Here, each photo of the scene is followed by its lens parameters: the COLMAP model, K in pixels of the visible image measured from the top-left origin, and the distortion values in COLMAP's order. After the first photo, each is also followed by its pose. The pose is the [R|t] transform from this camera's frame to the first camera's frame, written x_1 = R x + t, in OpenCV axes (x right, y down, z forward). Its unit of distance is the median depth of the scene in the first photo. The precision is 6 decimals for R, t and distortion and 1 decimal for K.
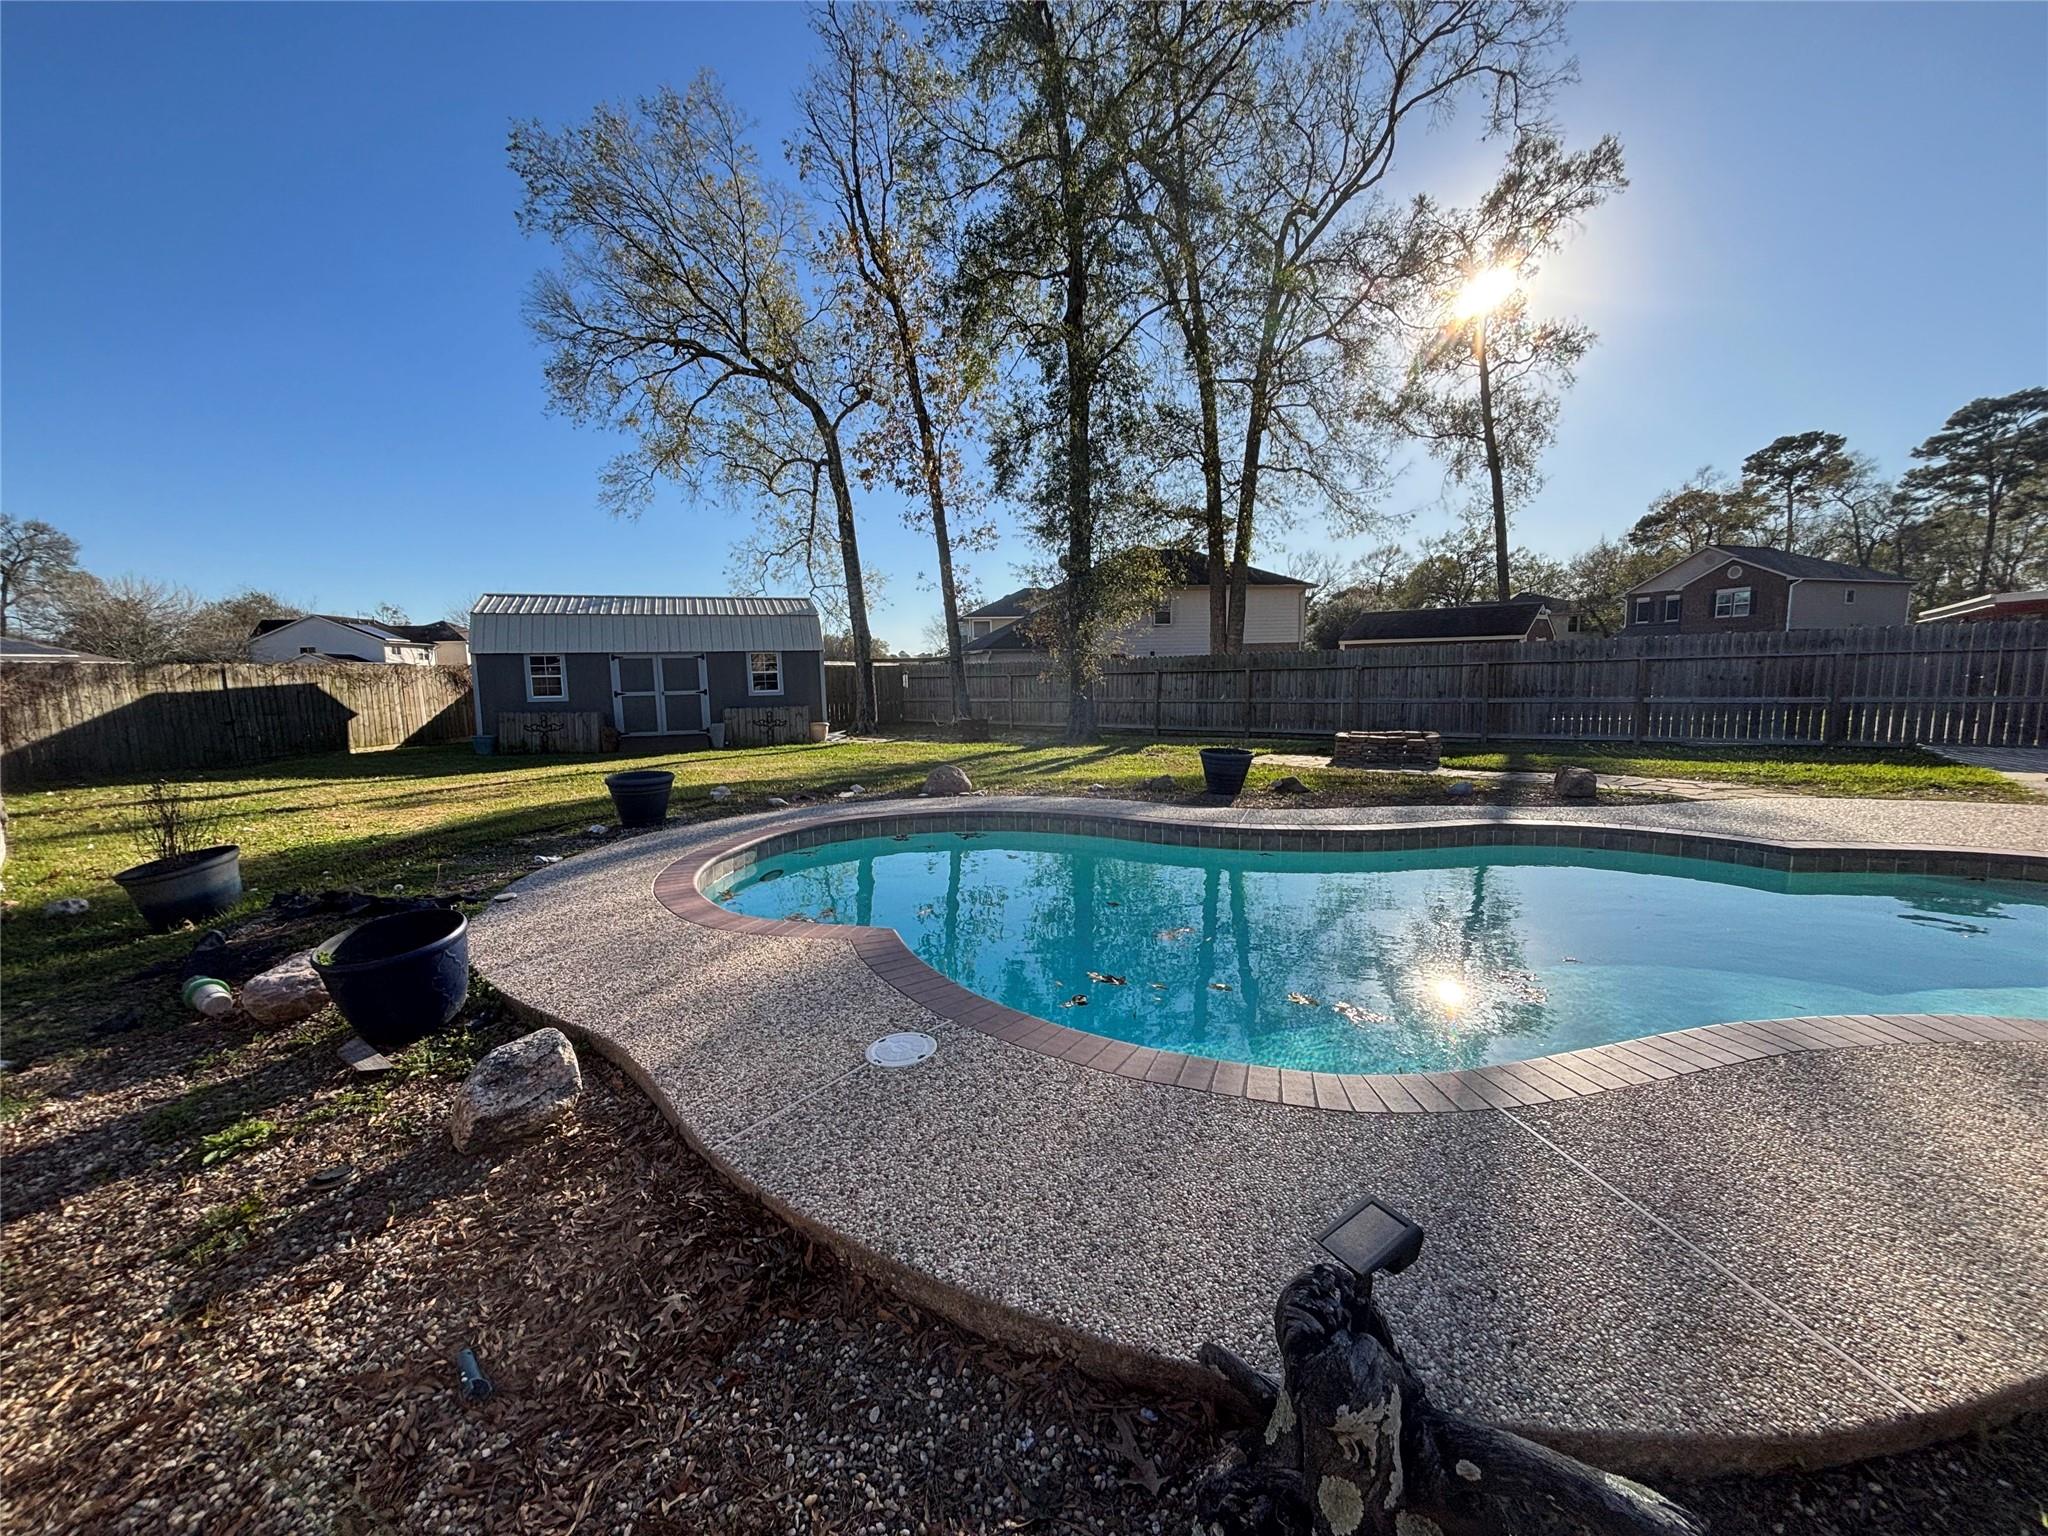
lens RADIAL K [[821.6, 0, 1024.8], [0, 821.6, 773.8], [0, 0, 1]] dist [-0.001008, 0.000189]
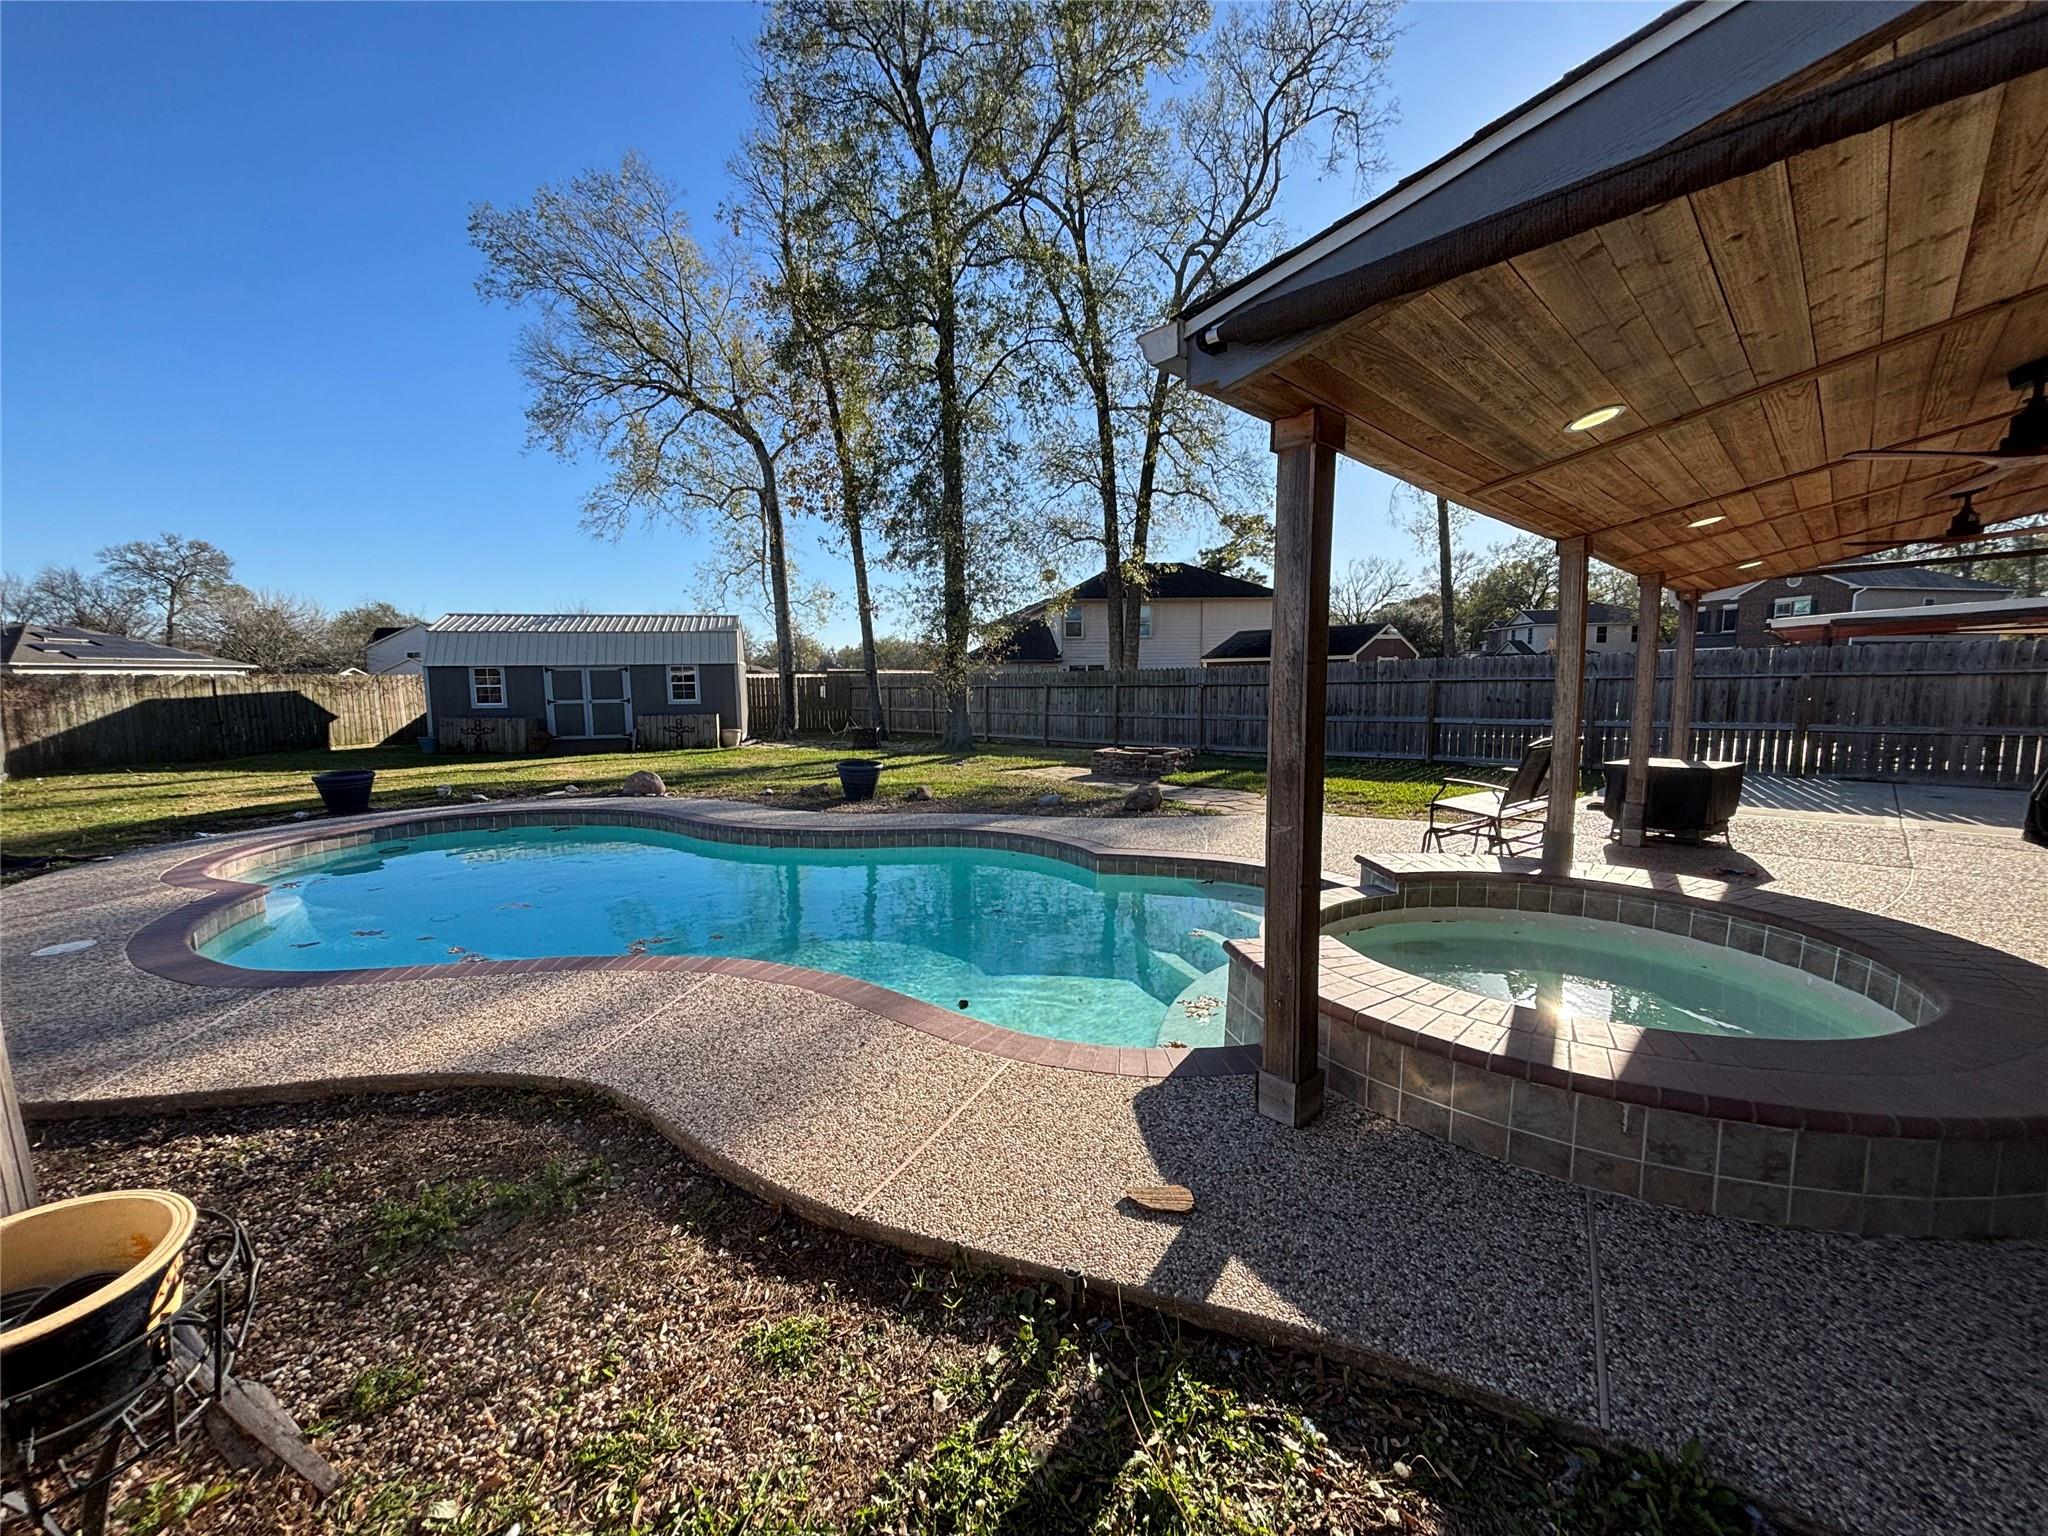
lens RADIAL K [[818.0, 0, 1018.6], [0, 818.0, 774.4], [0, 0, 1]] dist [-0.003315, 0.001019]
pose [[0.994732, 0.019305, -0.100676, 0.264170], [-0.019866, 0.999792, -0.004571, -0.004956], [0.100567, 0.006547, 0.994909, -0.056604]]
